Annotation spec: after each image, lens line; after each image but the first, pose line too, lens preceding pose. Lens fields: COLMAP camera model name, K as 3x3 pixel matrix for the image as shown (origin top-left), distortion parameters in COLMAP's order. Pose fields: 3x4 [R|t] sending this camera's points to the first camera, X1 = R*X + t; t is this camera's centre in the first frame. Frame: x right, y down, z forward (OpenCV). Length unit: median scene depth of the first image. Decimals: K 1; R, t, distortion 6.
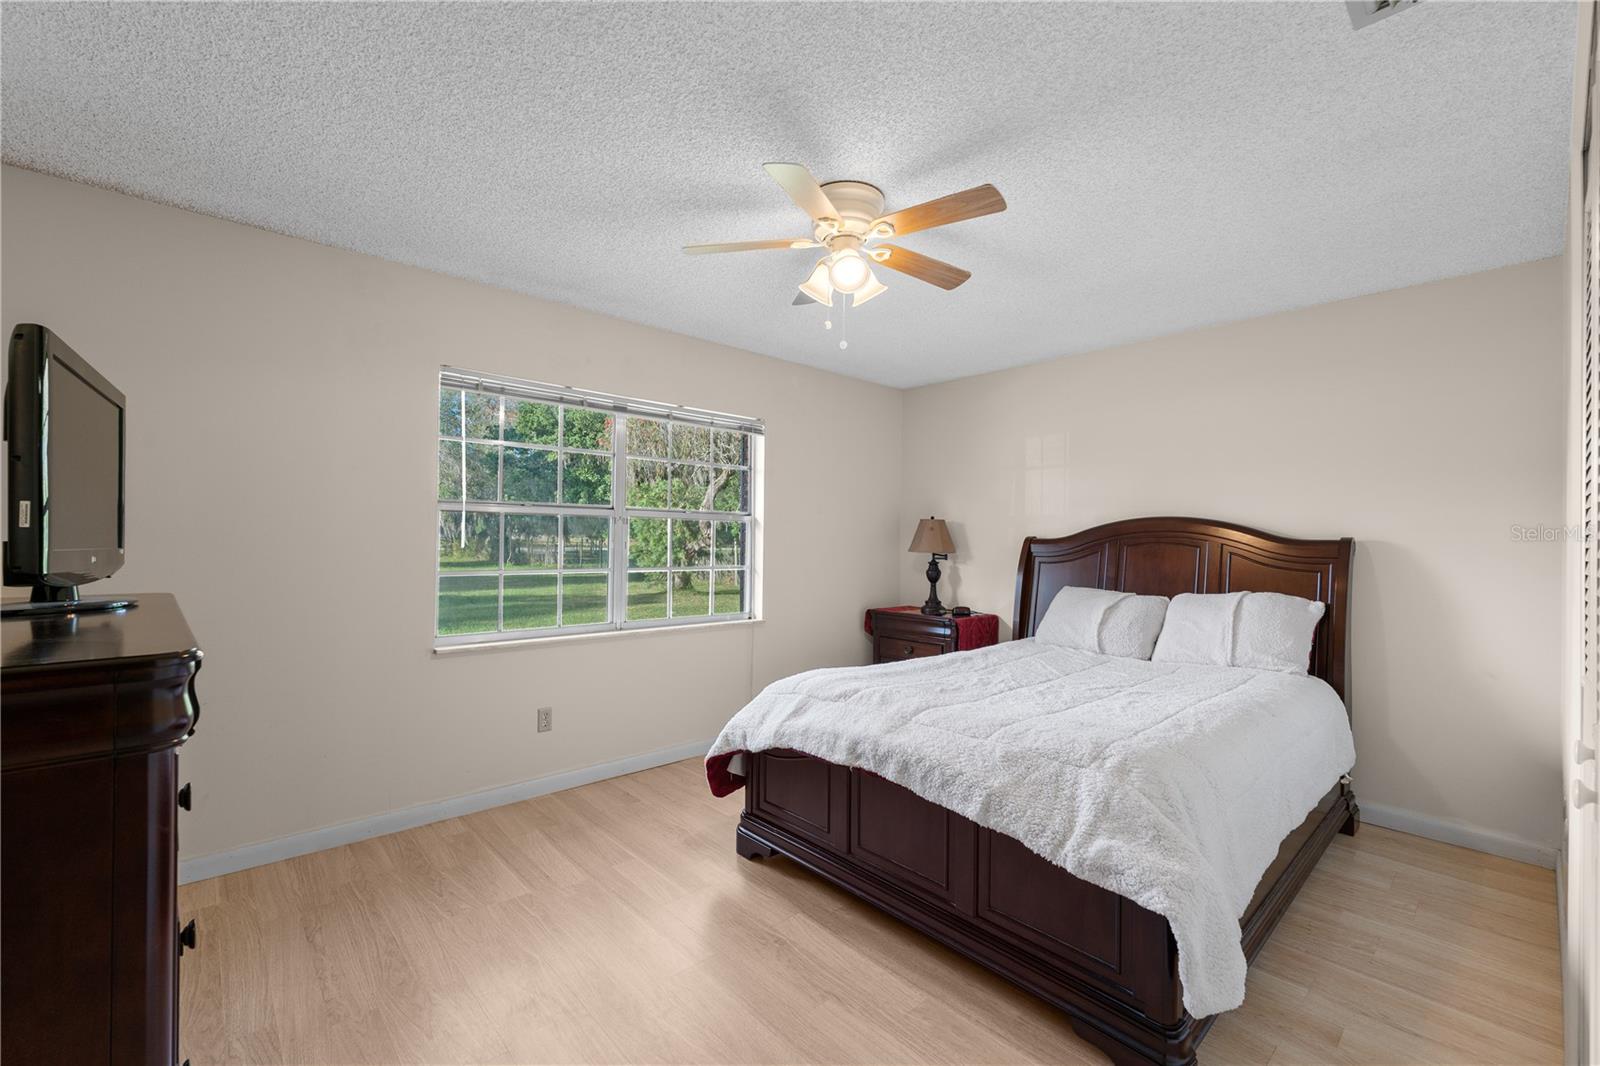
lens RADIAL K [[657.9, 0, 800.5], [0, 657.9, 537.6], [0, 0, 1]] dist [0.000131, 0.000049]
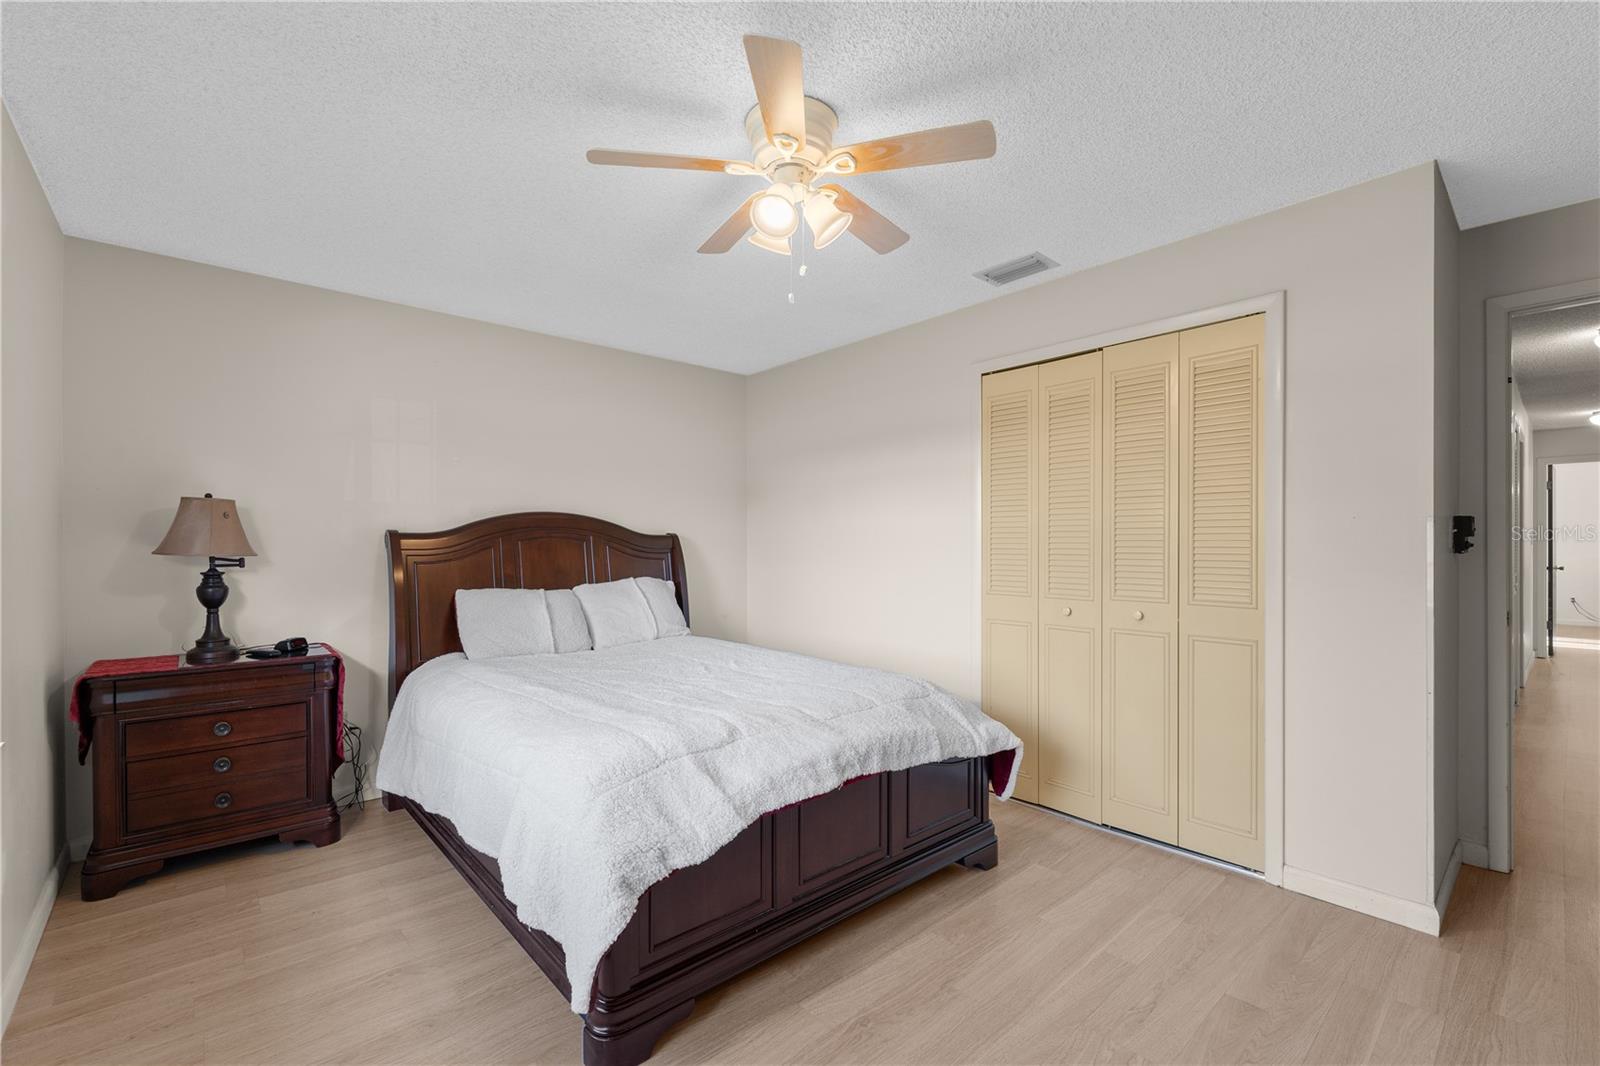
lens RADIAL K [[685.0, 0, 801.1], [0, 685.0, 541.6], [0, 0, 1]] dist [-0.001066, -0.000065]
pose [[0.014964, -0.009306, 0.999845, -0.508778], [-0.004987, 0.999944, 0.009381, 0.002620], [-0.999876, -0.005127, 0.014917, 0.612968]]
